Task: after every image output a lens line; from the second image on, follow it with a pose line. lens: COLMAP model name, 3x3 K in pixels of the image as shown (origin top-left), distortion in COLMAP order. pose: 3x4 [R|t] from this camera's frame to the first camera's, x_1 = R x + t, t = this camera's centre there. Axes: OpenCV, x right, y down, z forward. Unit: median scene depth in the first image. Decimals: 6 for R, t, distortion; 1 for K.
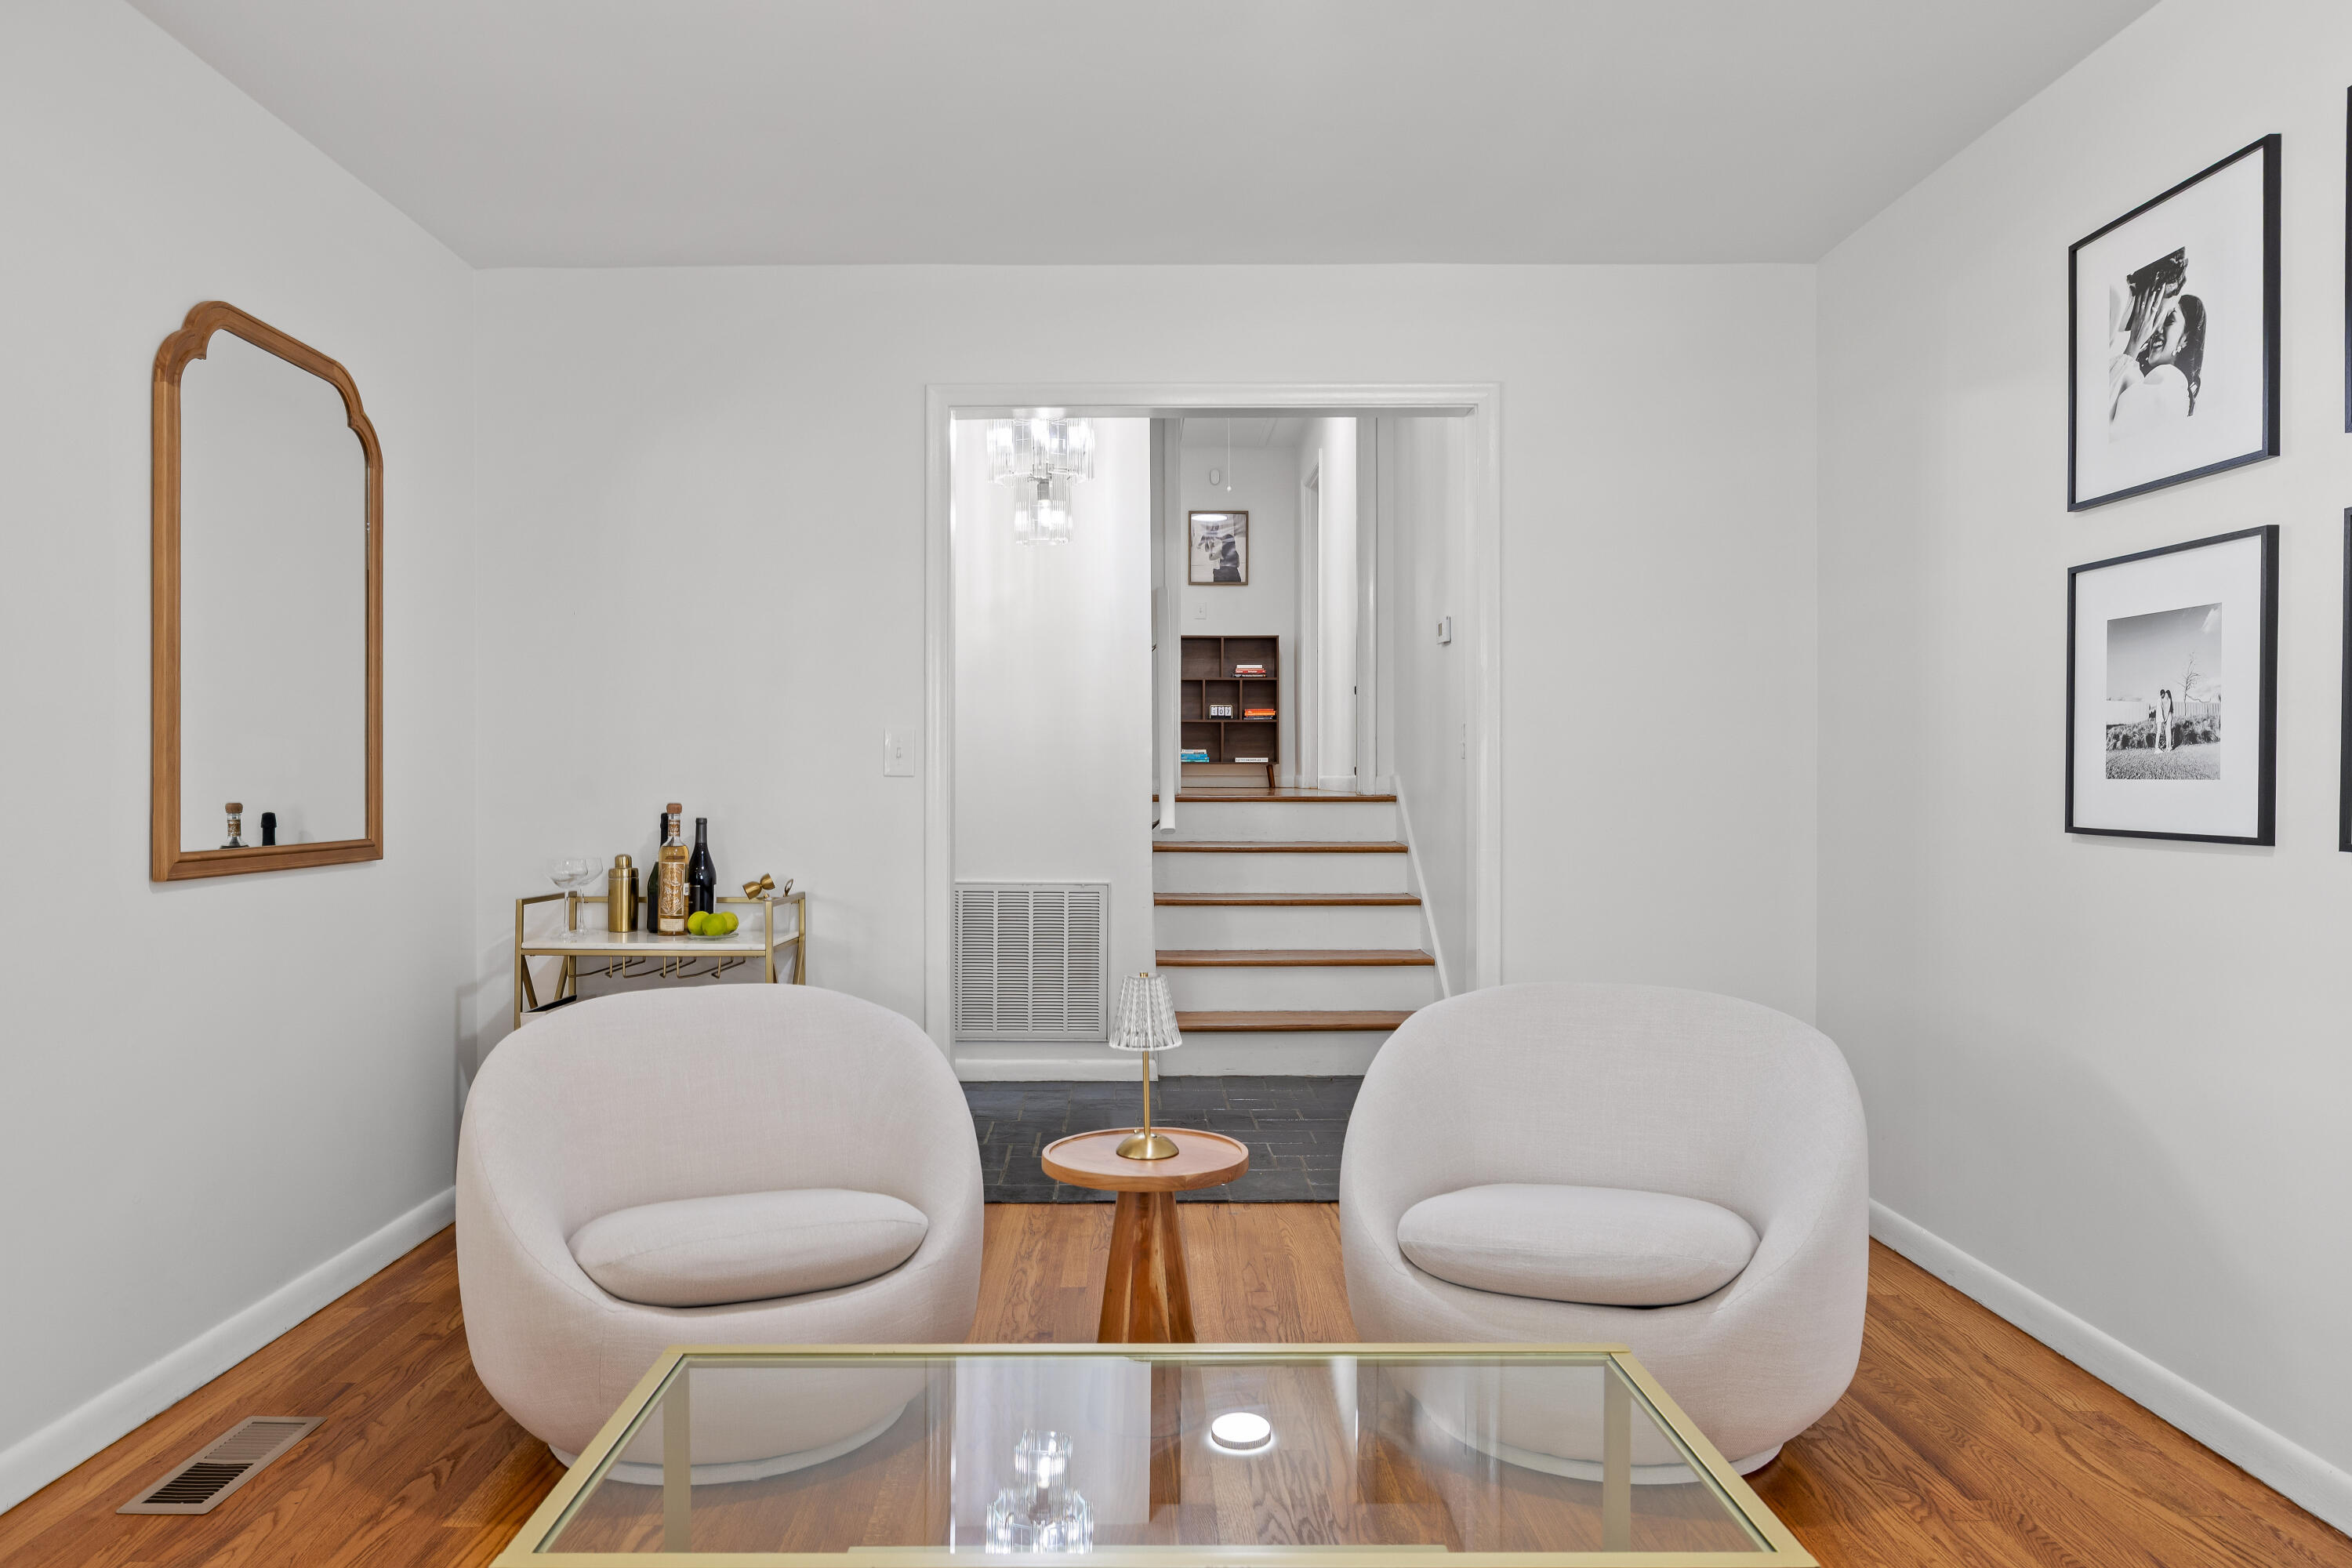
lens RADIAL K [[1508.5, 0, 1176.0], [0, 1508.5, 784.0], [0, 0, 1]] dist [0.001976, 0.000877]
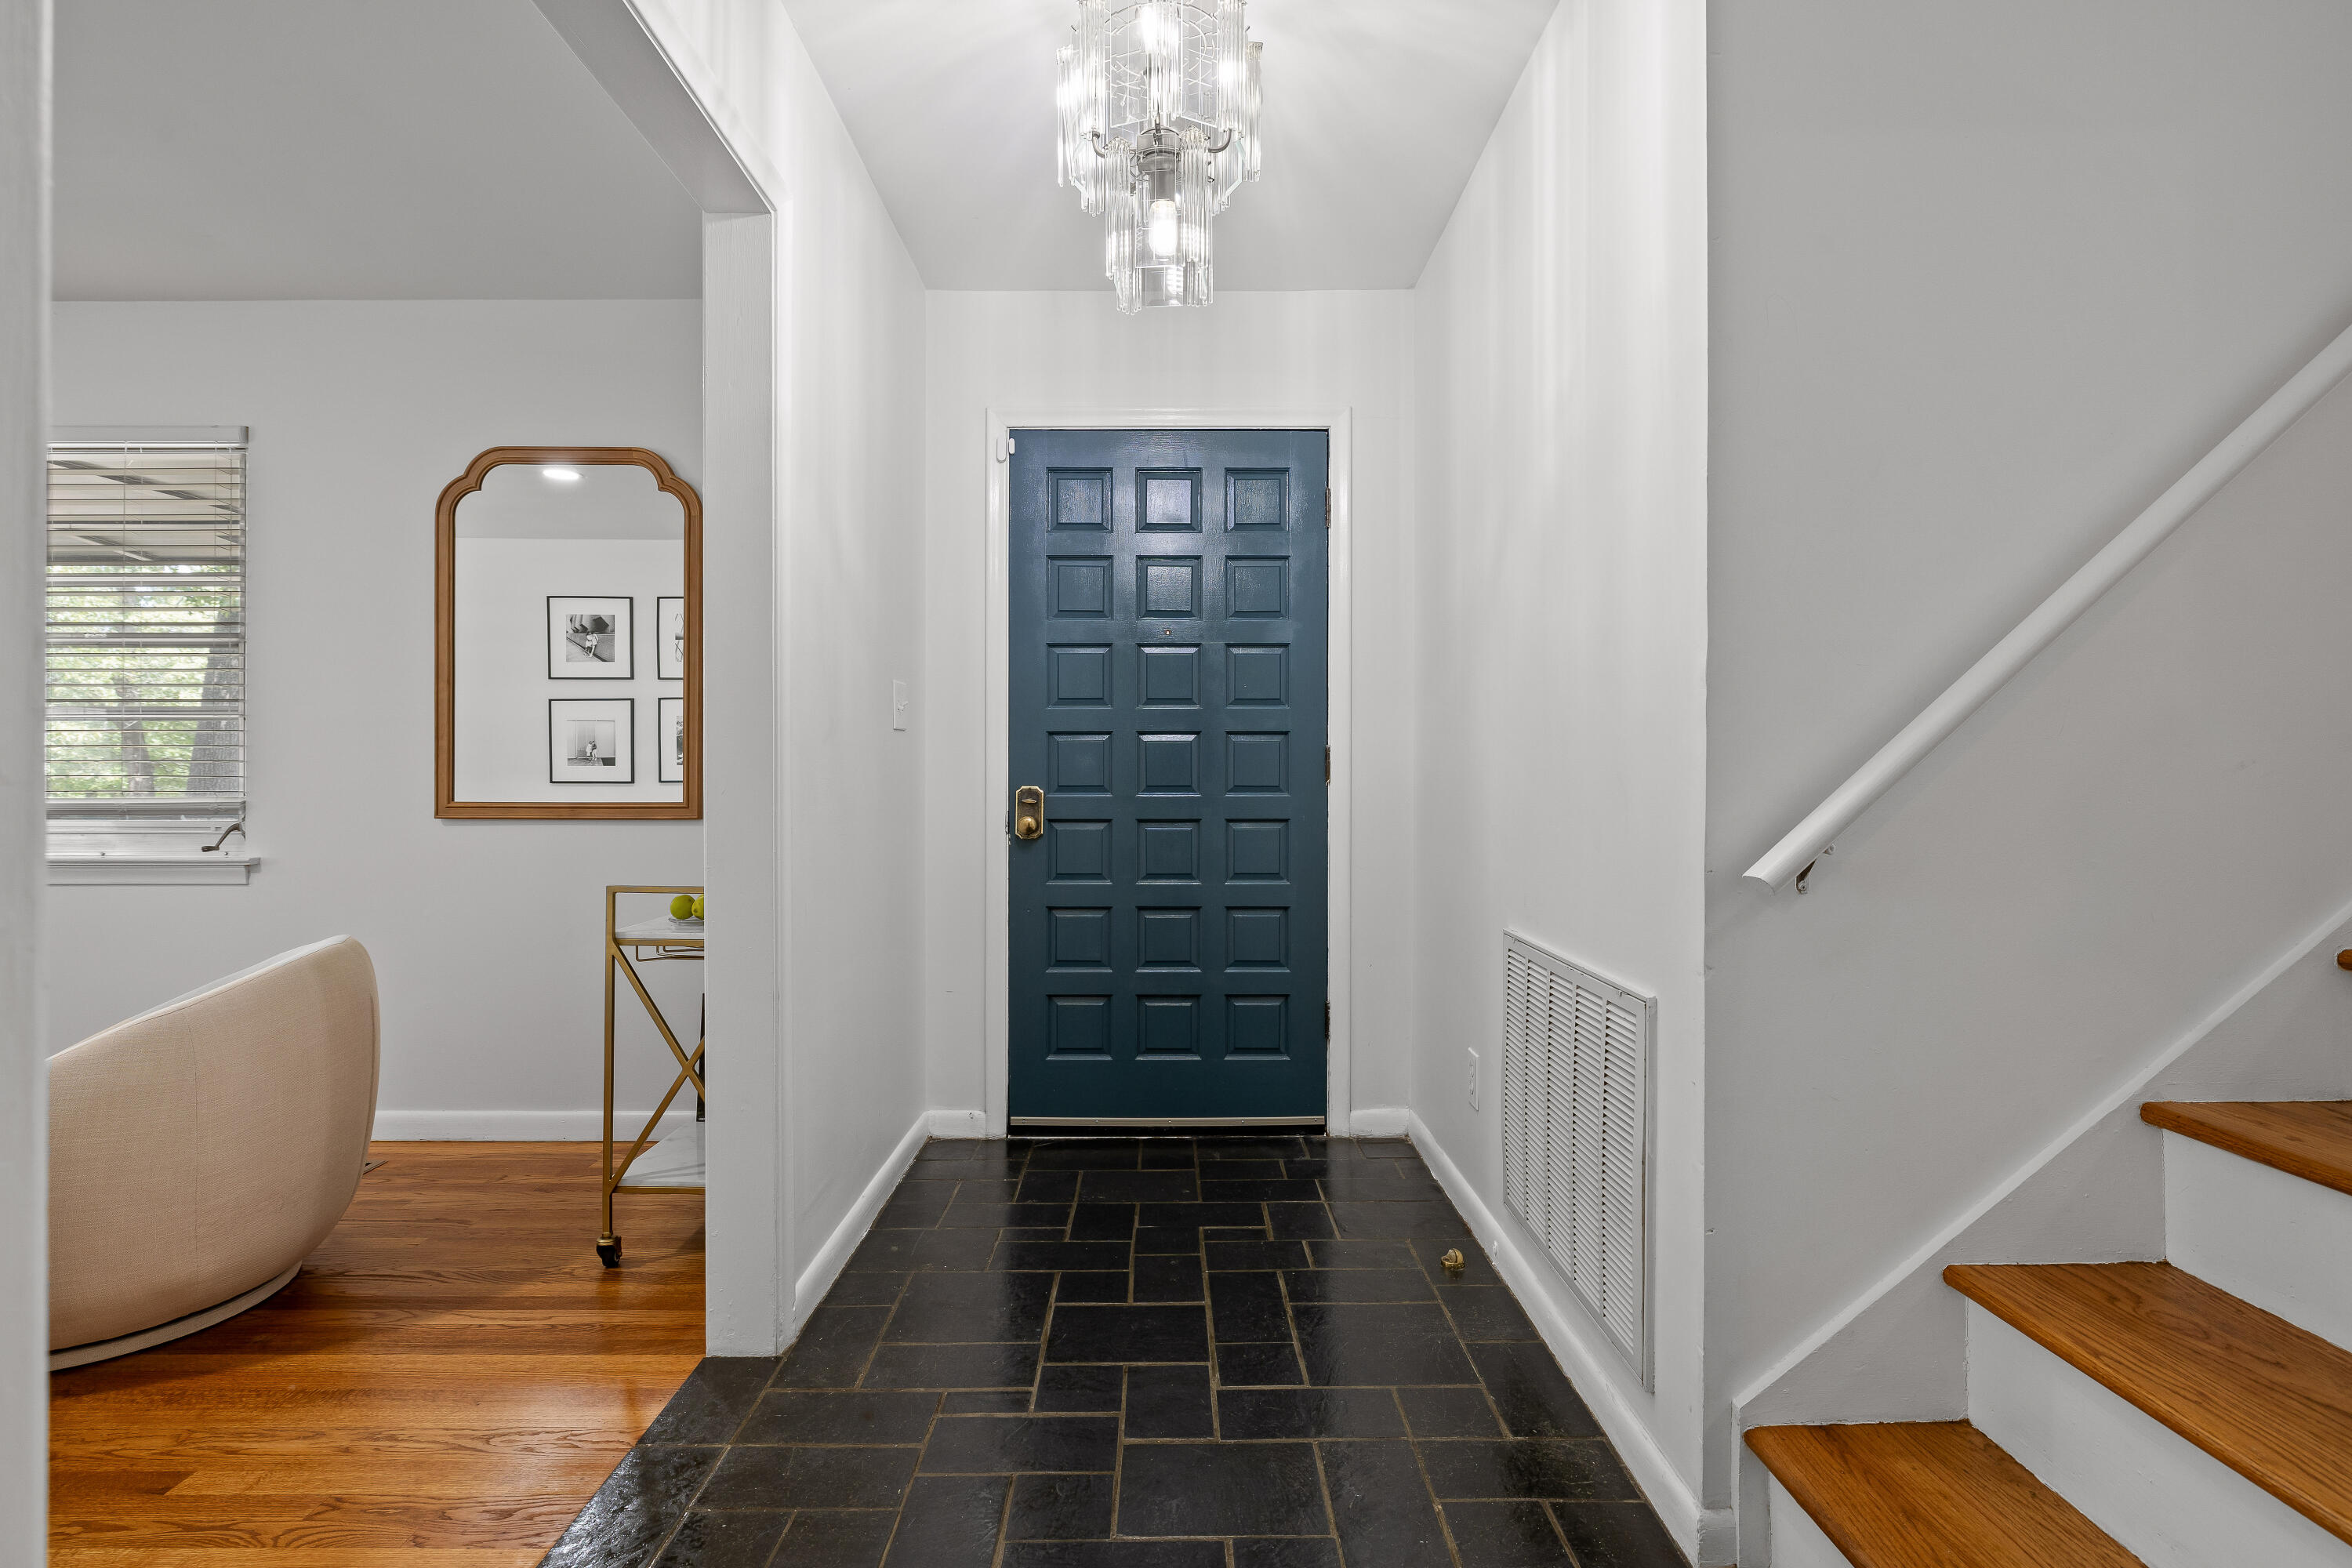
lens RADIAL K [[1136.7, 0, 1167.8], [0, 1136.7, 766.8], [0, 0, 1]] dist [0.002384, 0.001550]
pose [[-0.026032, -0.007905, -0.999630, 0.132381], [-0.005580, 0.999954, -0.007763, 0.003510], [0.999646, 0.005376, -0.026075, 0.442547]]
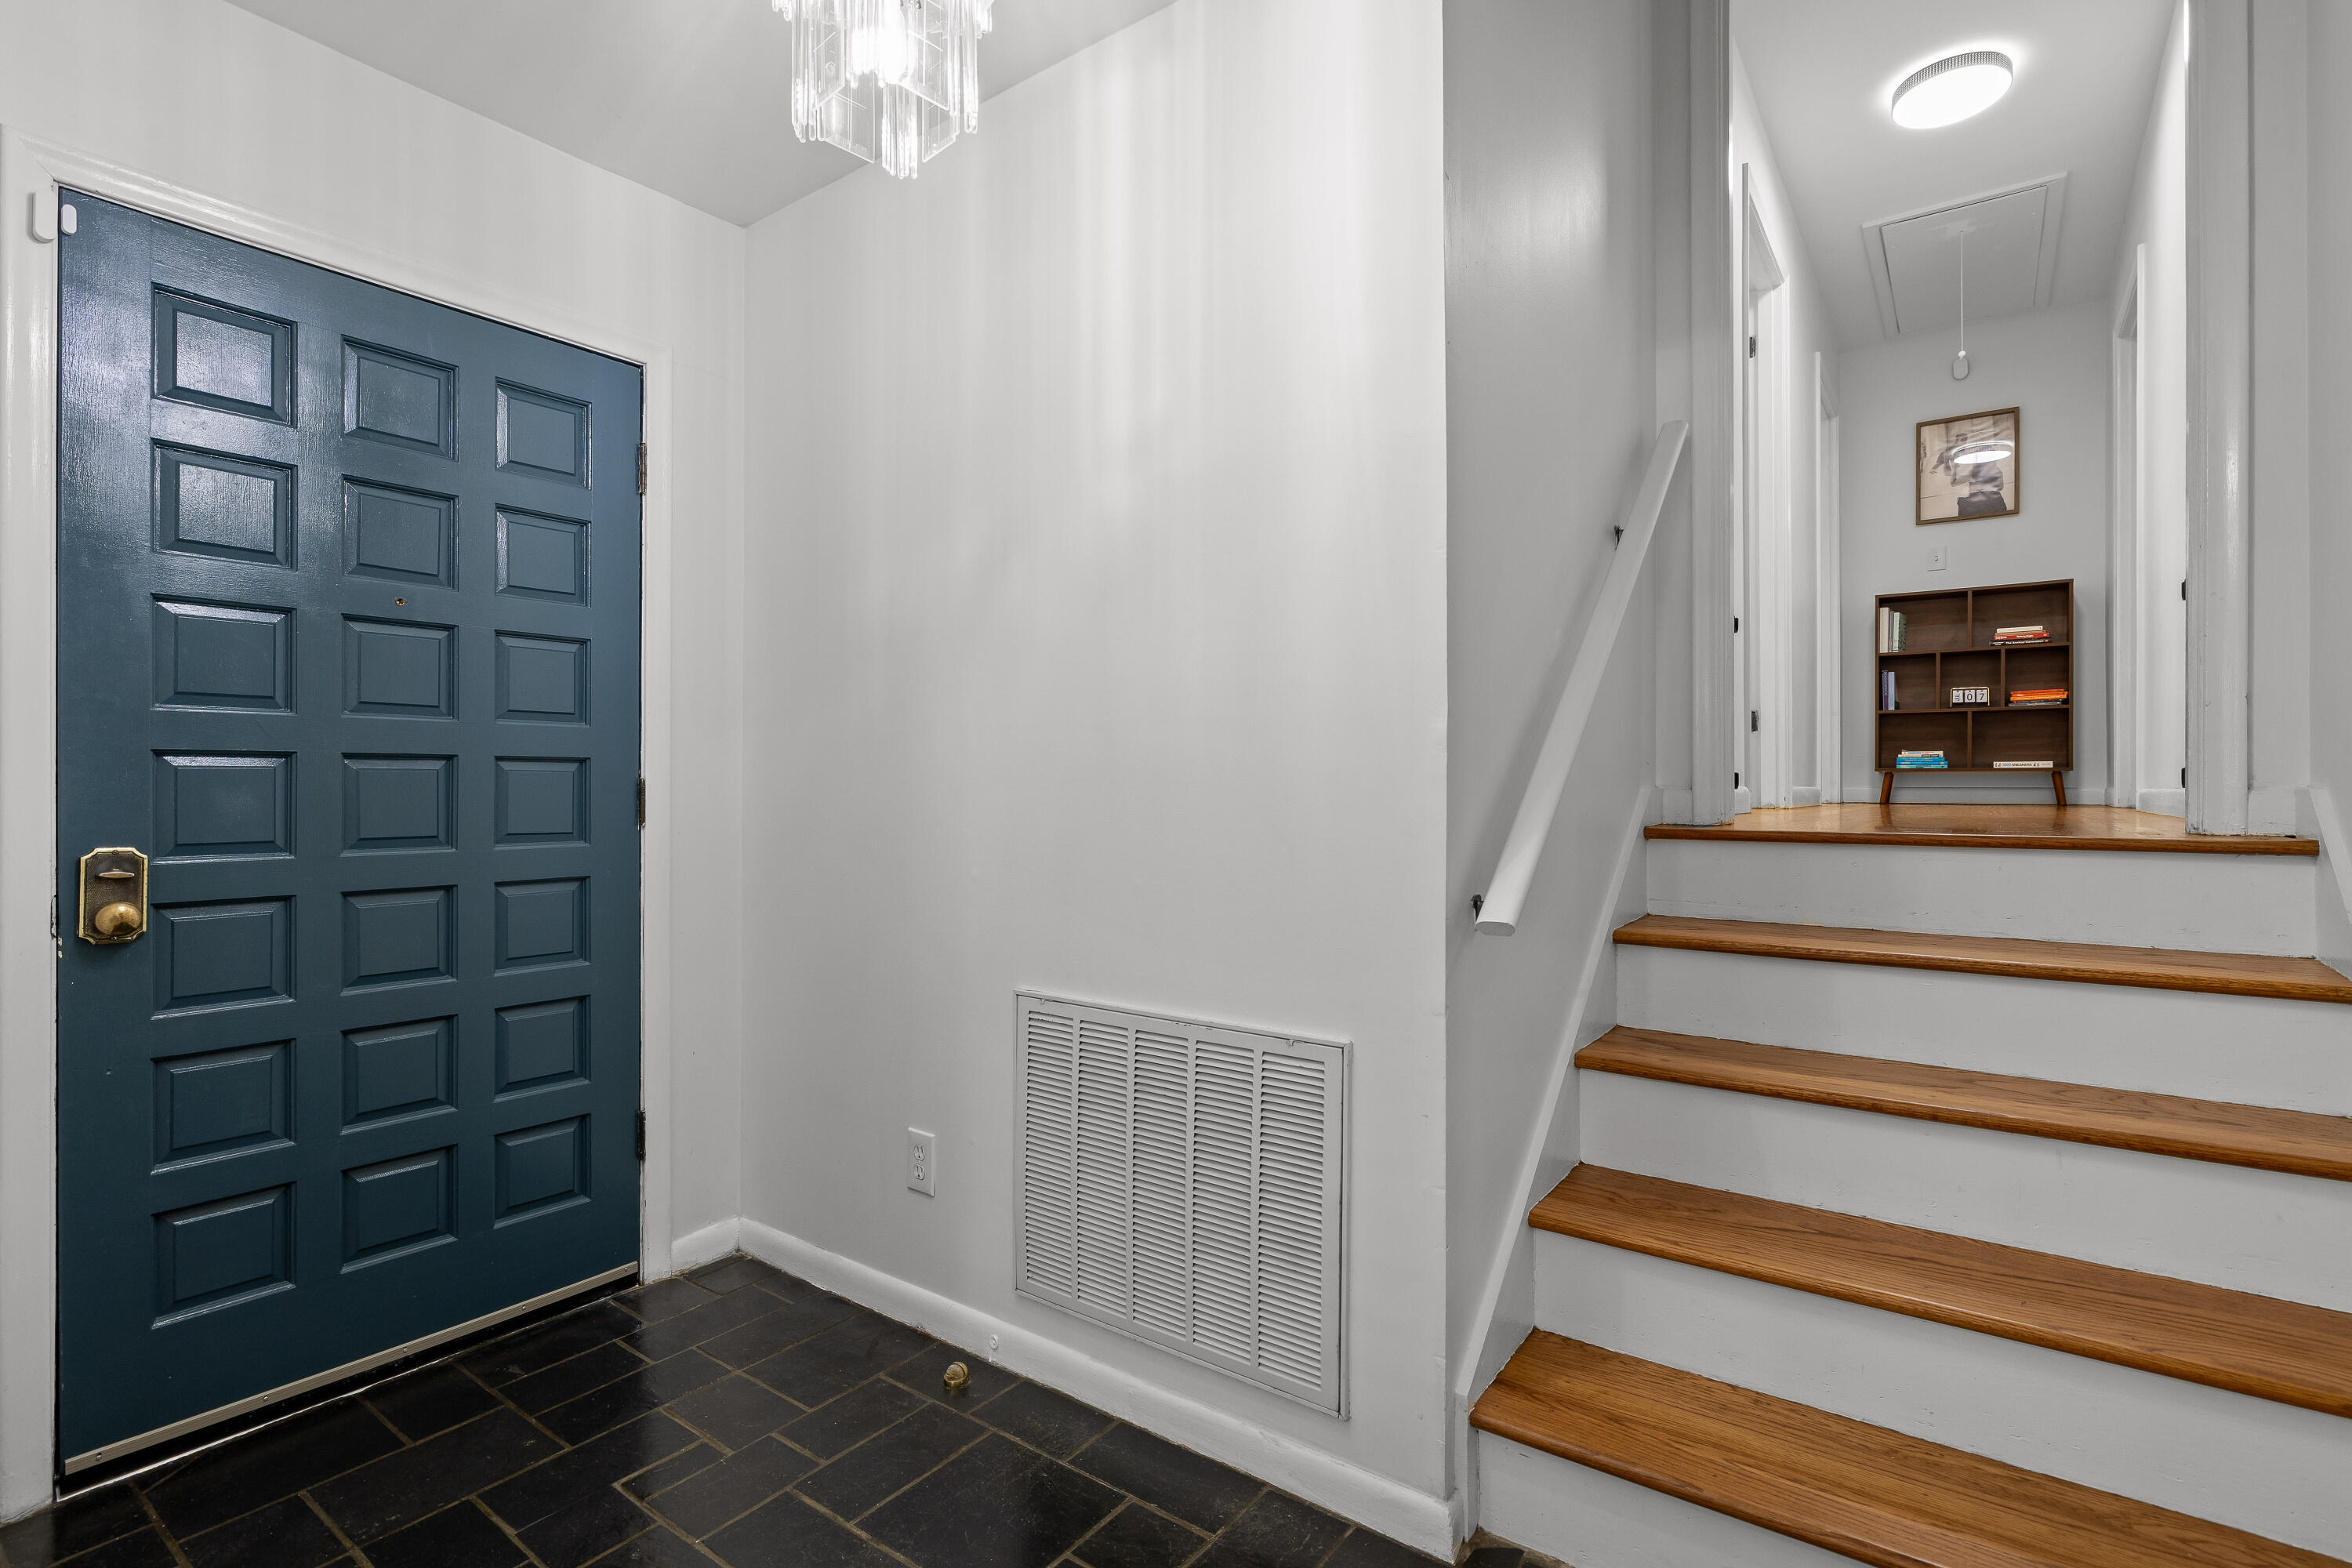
lens RADIAL K [[1110.8, 0, 1169.7], [0, 1110.8, 783.6], [0, 0, 1]] dist [-0.003157, 0.000060]
pose [[0.788454, -0.001853, -0.615090, 0.054351], [-0.003658, 0.999964, -0.007701, -0.002114], [0.615082, 0.008322, 0.788419, 0.365361]]
